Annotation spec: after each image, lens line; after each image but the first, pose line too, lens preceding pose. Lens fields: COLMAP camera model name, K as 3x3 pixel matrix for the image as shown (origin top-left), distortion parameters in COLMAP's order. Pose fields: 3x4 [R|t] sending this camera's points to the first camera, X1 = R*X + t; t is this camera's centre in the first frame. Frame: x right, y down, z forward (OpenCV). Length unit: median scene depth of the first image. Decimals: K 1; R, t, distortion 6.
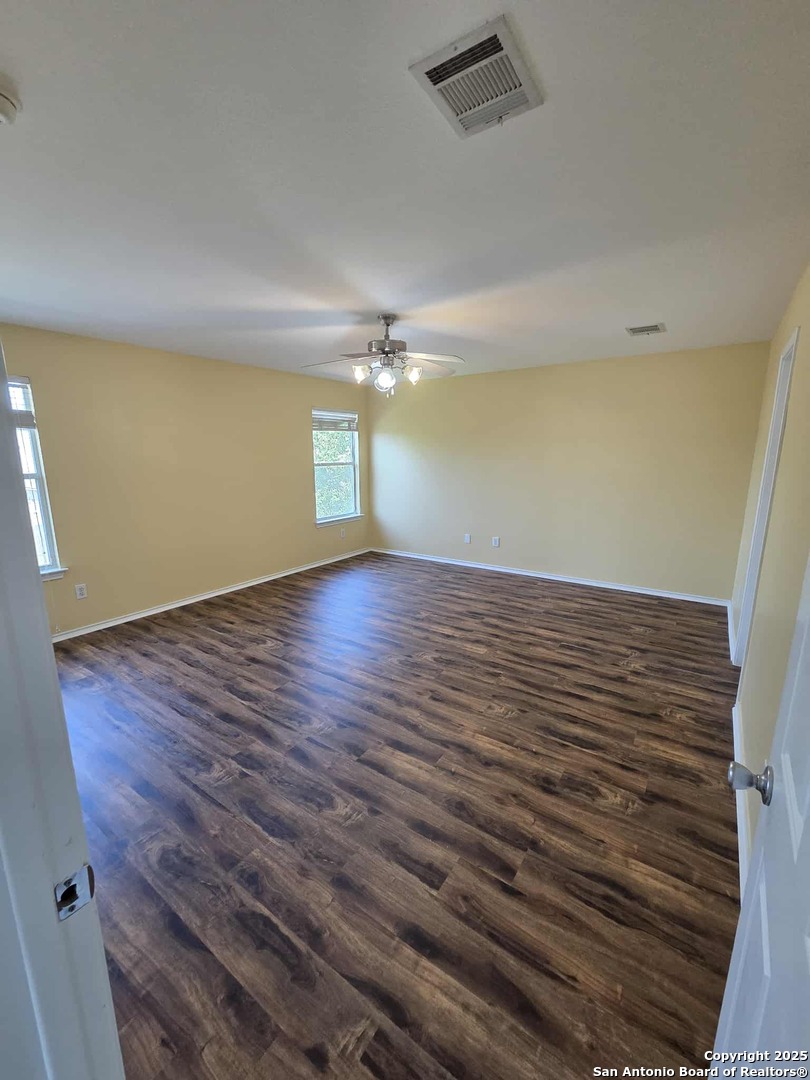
lens RADIAL K [[435.0, 0, 405.0], [0, 435.0, 540.0], [0, 0, 1]] dist [-0.009630, 0.000658]
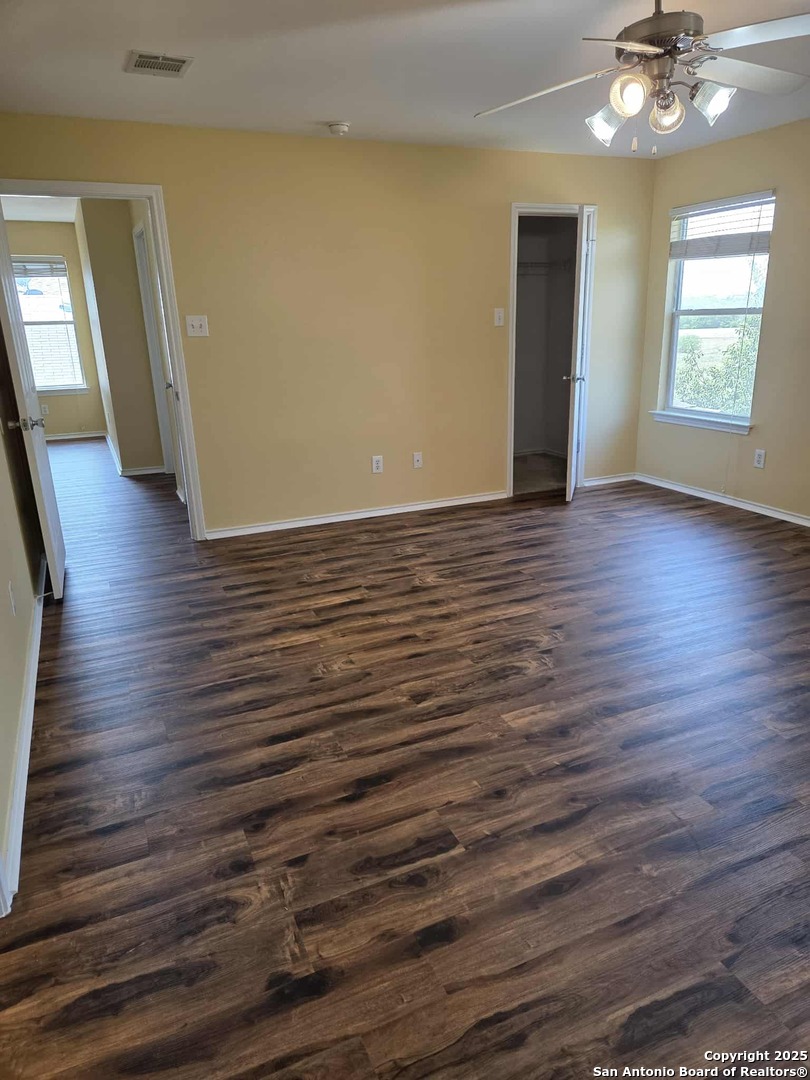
lens RADIAL K [[728.2, 0, 405.0], [0, 728.2, 540.0], [0, 0, 1]] dist [0.007961, 0.000982]
pose [[-0.513253, 0.272341, -0.813881, 1.001271], [-0.146889, 0.906449, 0.395948, -0.254059], [0.845574, 0.322771, -0.425233, 1.443029]]
